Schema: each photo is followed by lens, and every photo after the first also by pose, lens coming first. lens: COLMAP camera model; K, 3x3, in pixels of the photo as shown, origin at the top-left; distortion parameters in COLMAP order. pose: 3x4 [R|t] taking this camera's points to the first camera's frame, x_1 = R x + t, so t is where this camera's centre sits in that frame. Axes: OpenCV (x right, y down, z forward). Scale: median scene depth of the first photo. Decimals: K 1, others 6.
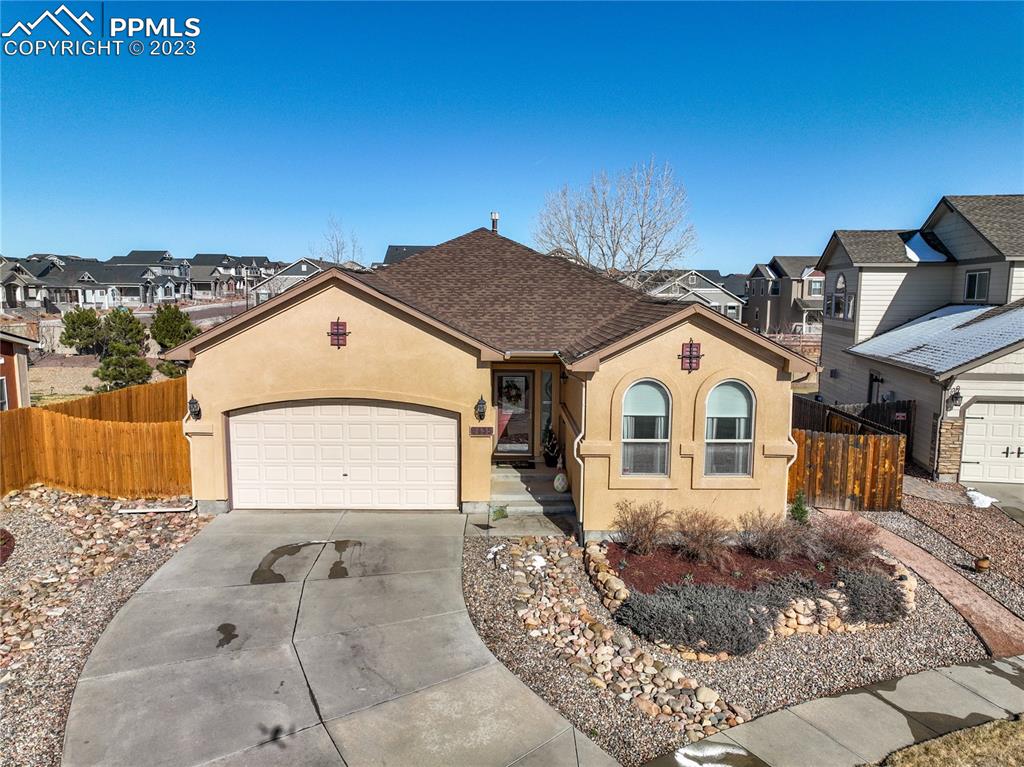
lens RADIAL K [[676.1, 0, 512.1], [0, 676.1, 384.5], [0, 0, 1]] dist [-0.000736, 0.001319]
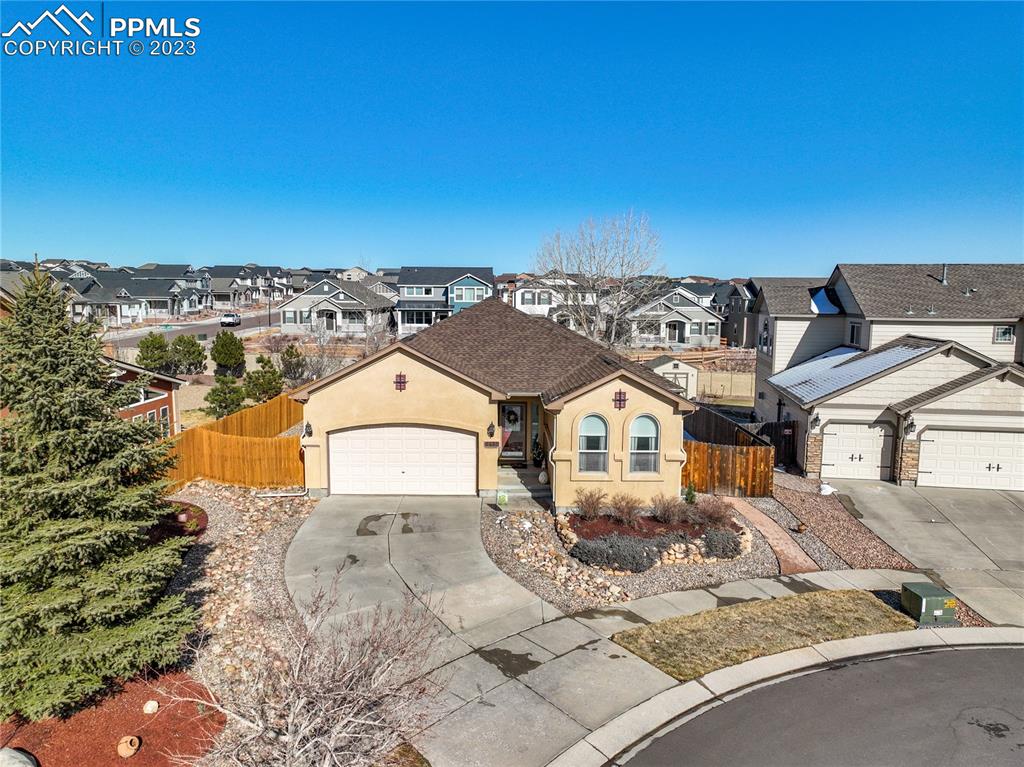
lens RADIAL K [[676.1, 0, 511.2], [0, 676.1, 383.2], [0, 0, 1]] dist [-0.000736, 0.001319]
pose [[0.999990, 0.000939, -0.004359, 0.006022], [-0.000954, 0.999994, -0.003302, -0.066013], [0.004356, 0.003306, 0.999985, -0.552049]]
